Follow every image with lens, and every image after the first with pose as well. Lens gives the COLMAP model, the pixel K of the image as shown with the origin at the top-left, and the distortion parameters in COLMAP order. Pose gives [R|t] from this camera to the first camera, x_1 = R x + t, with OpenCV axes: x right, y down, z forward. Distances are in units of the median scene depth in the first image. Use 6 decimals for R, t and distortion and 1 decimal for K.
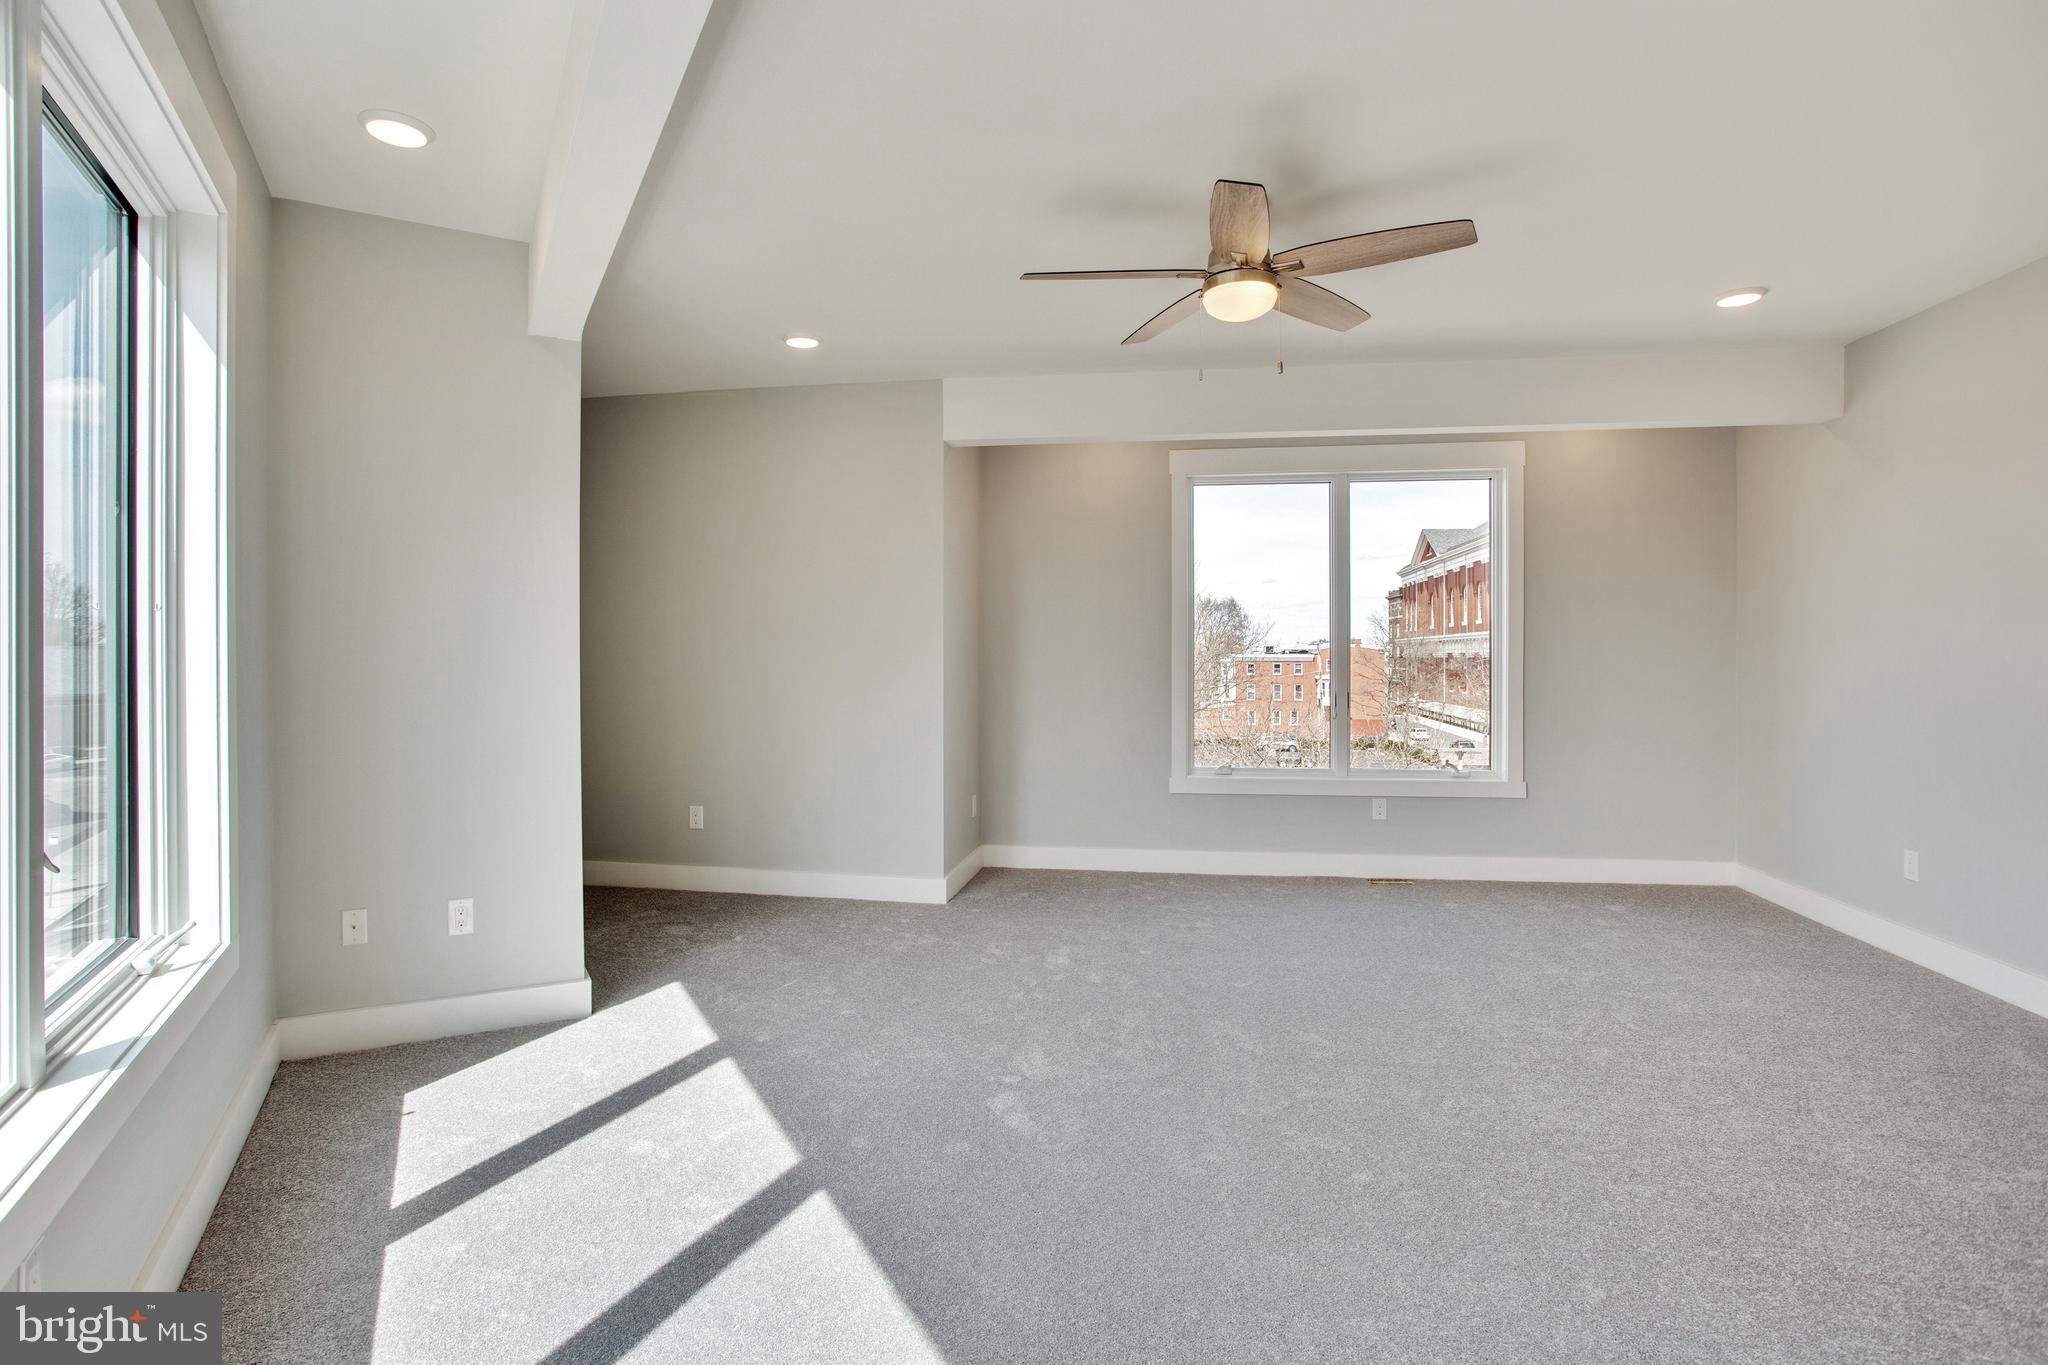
lens RADIAL K [[995.4, 0, 1007.2], [0, 995.4, 670.9], [0, 0, 1]] dist [-0.043880, 0.023627]
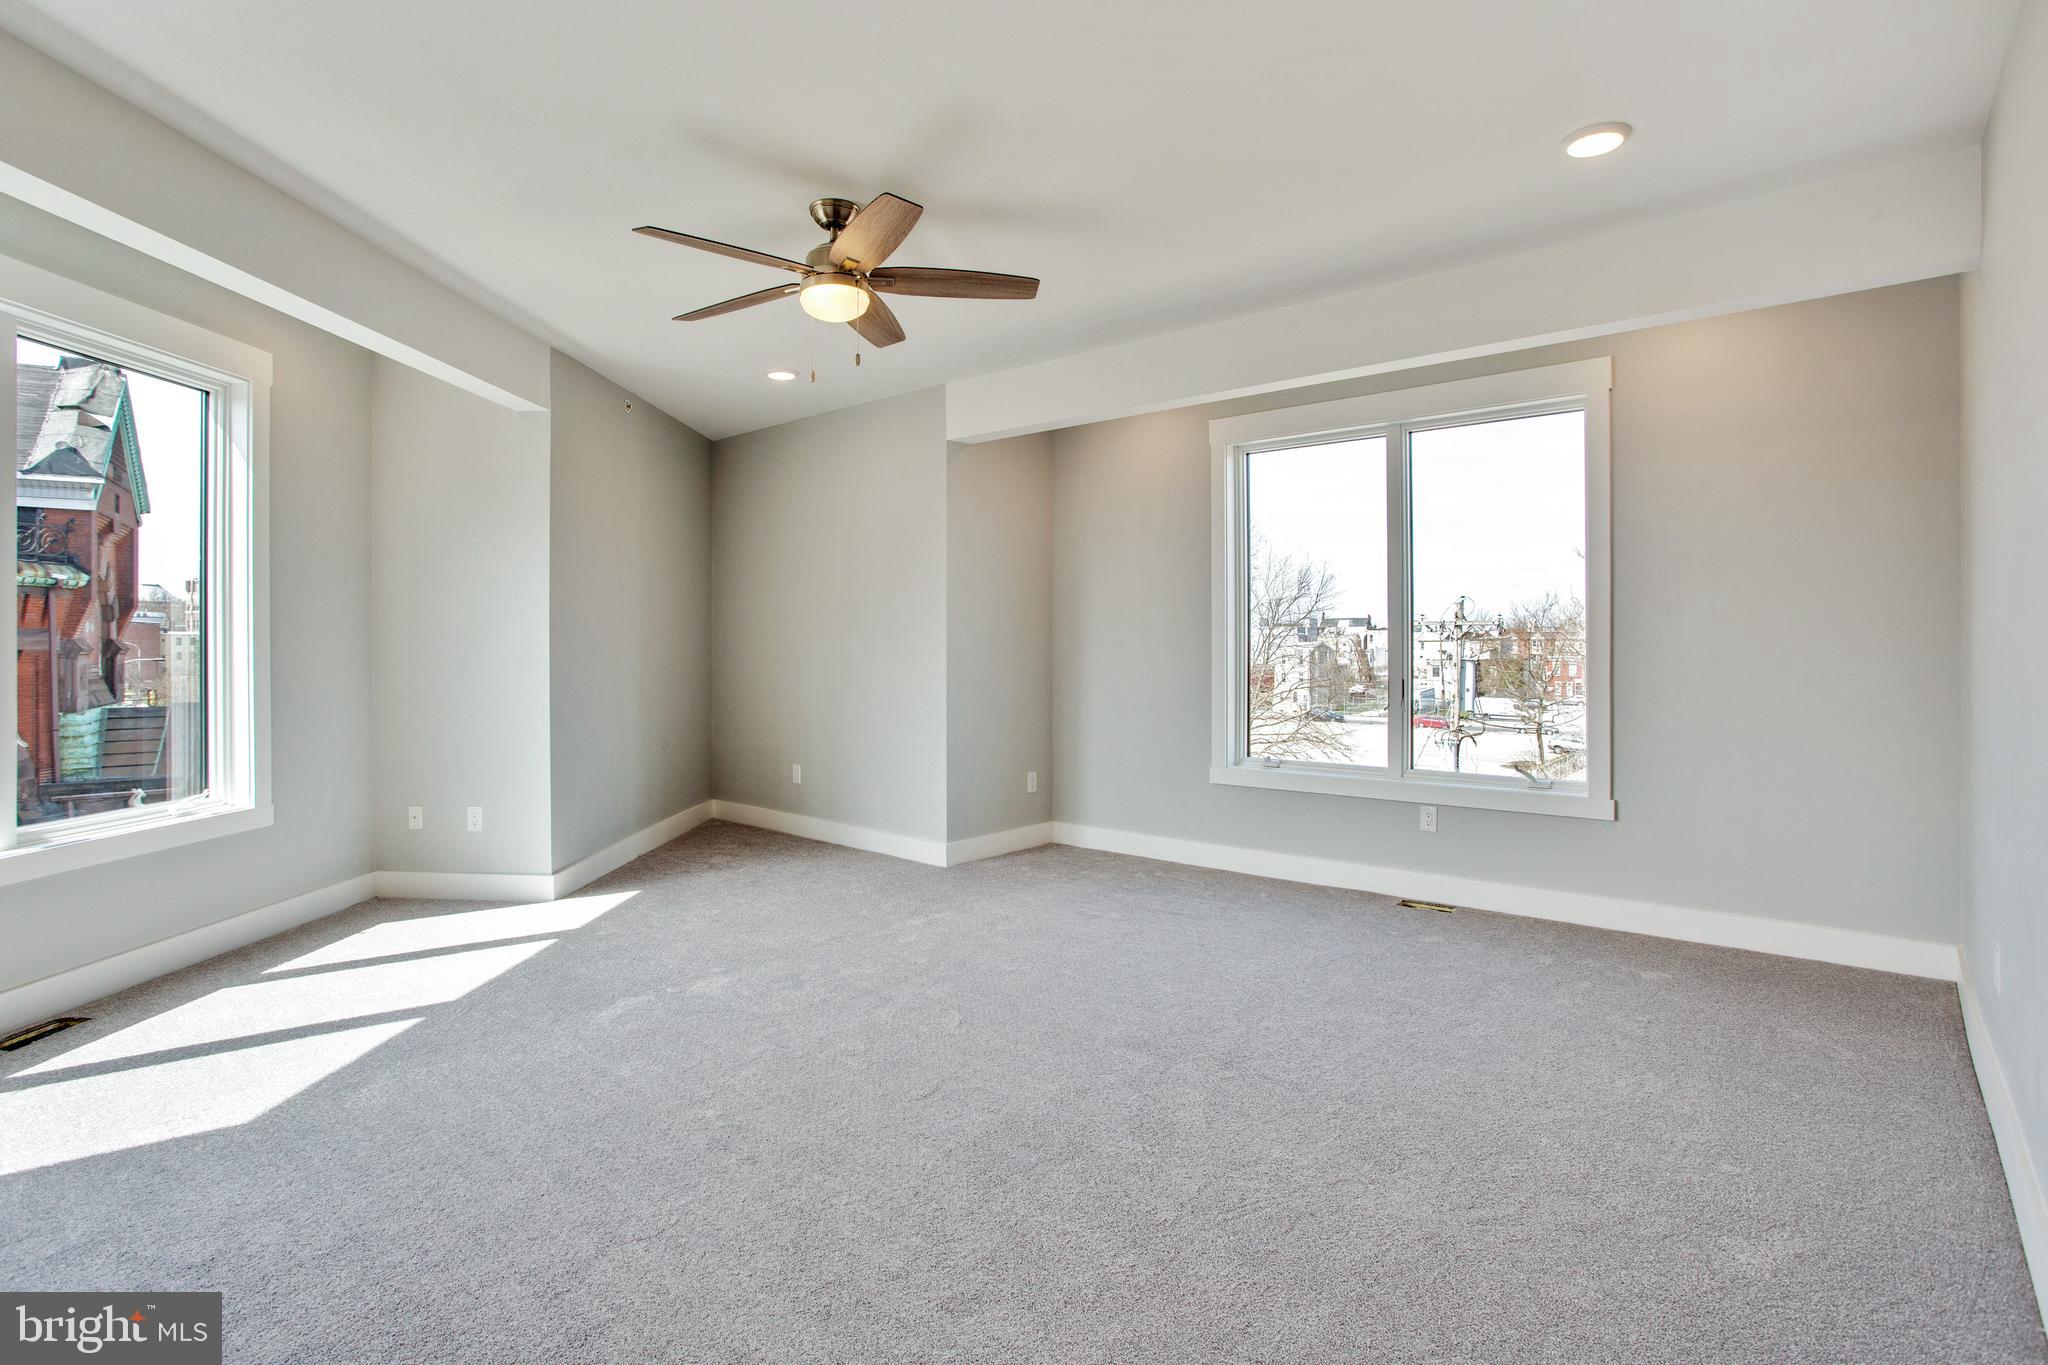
lens RADIAL K [[995.4, 0, 1011.8], [0, 995.4, 644.8], [0, 0, 1]] dist [-0.043880, 0.023627]
pose [[0.852970, -0.001415, -0.521958, 0.520853], [-0.004802, 0.999933, -0.010557, 0.002621], [0.521938, 0.011511, 0.852906, 0.101149]]
